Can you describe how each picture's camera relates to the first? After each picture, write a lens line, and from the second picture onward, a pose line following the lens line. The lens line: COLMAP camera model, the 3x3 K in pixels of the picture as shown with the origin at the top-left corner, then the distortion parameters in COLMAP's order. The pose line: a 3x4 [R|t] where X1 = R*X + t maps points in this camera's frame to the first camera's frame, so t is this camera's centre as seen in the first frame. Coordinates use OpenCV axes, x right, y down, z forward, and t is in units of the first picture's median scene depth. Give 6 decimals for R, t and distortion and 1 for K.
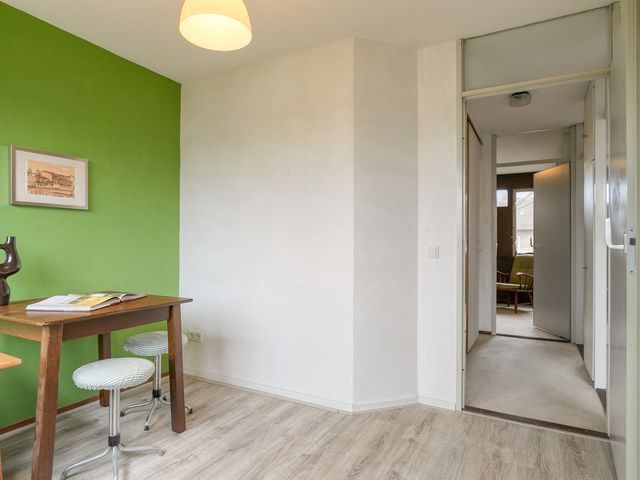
lens RADIAL K [[395.7, 0, 320.0], [0, 395.7, 240.0], [0, 0, 1]] dist [-0.002280, -0.001193]
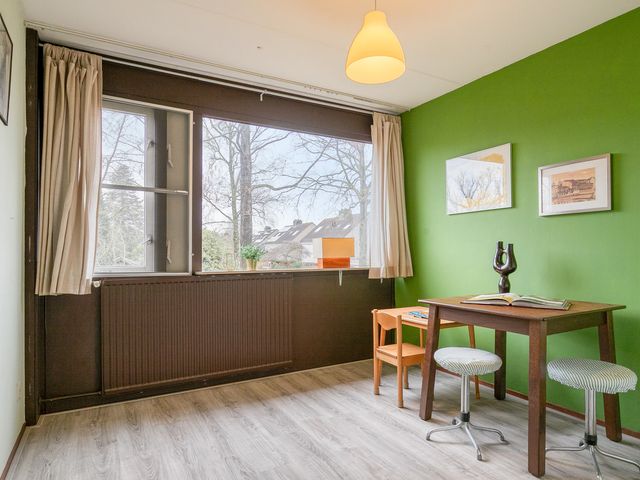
lens RADIAL K [[395.7, 0, 320.0], [0, 395.7, 240.0], [0, 0, 1]] dist [-0.002280, -0.001193]
pose [[-0.526621, -0.022482, -0.849803, 0.544638], [0.010385, 0.999405, -0.032876, 0.014005], [0.850037, -0.026139, -0.526075, 0.967765]]
